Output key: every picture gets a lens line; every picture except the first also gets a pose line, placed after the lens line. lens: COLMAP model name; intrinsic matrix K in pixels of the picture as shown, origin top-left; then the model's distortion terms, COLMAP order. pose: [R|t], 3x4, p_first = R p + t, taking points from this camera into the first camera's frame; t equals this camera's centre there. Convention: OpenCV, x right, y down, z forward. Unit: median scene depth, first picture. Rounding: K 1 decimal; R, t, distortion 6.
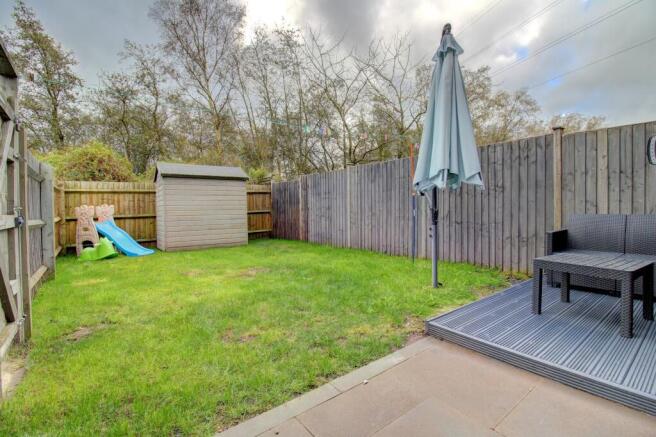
lens RADIAL K [[305.5, 0, 330.3], [0, 305.5, 209.7], [0, 0, 1]] dist [-0.000369, -0.013597]
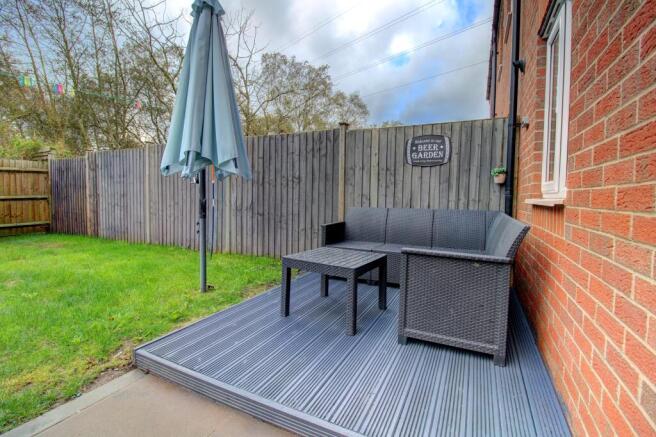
lens RADIAL K [[305.5, 0, 330.3], [0, 305.5, 209.7], [0, 0, 1]] dist [-0.000369, -0.013597]
pose [[0.897177, 0.004142, 0.441651, 0.218251], [-0.021327, 0.999196, 0.033953, -0.008503], [-0.441155, -0.039881, 0.896544, 0.066153]]
